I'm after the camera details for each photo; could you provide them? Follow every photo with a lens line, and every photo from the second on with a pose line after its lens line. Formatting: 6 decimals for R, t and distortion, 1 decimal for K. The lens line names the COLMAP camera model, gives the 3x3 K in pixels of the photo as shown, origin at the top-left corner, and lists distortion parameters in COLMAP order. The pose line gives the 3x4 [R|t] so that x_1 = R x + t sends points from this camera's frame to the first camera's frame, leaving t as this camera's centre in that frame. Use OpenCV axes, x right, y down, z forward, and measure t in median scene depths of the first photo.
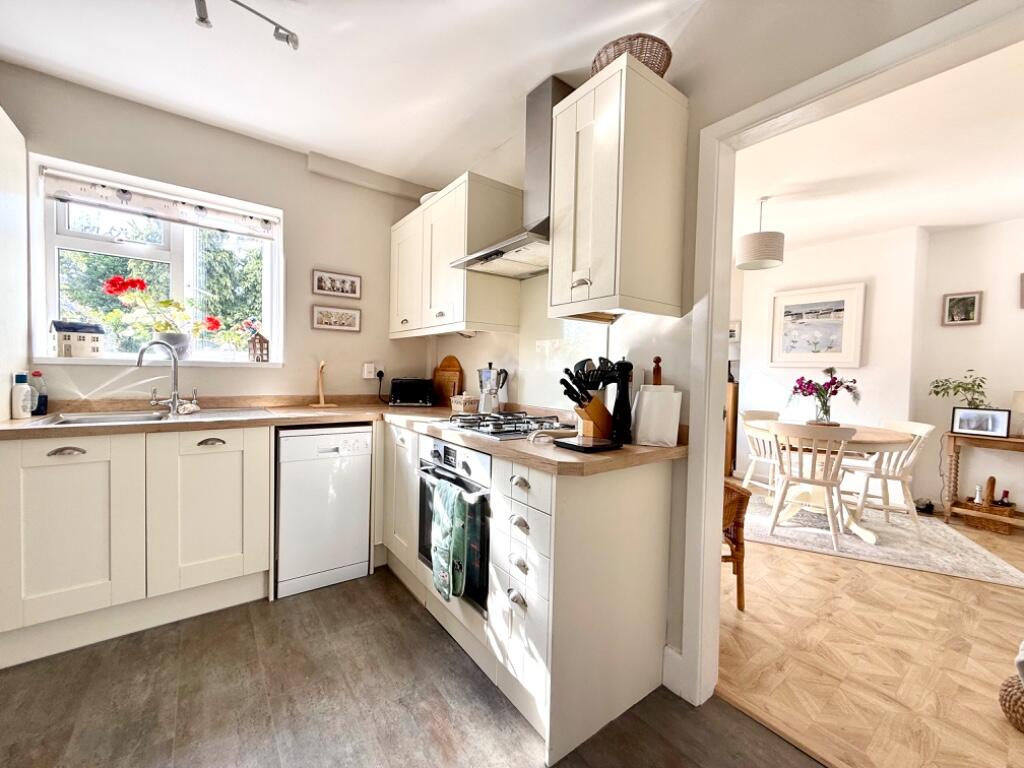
lens RADIAL K [[408.2, 0, 512.8], [0, 408.2, 384.2], [0, 0, 1]] dist [-0.001867, 0.000322]
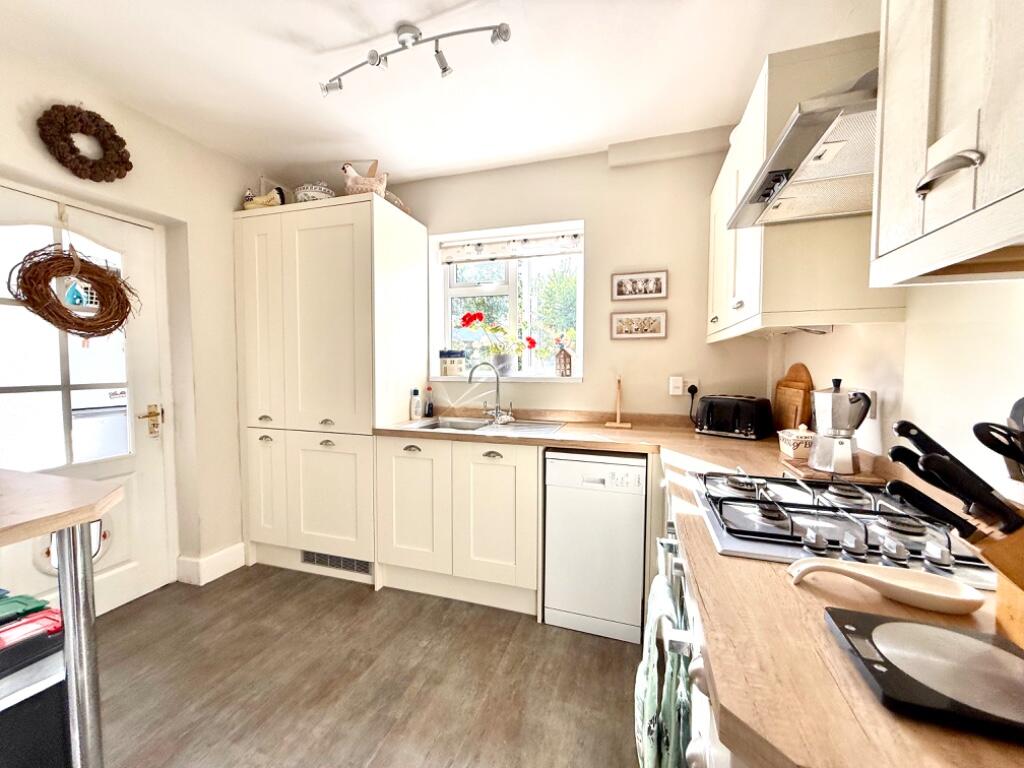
lens RADIAL K [[408.2, 0, 509.6], [0, 408.2, 384.3], [0, 0, 1]] dist [-0.001867, 0.000322]
pose [[0.570070, 0.015651, -0.821447, 0.155760], [-0.014103, 0.999858, 0.009263, -0.048405], [0.821475, 0.006304, 0.570209, 0.347467]]
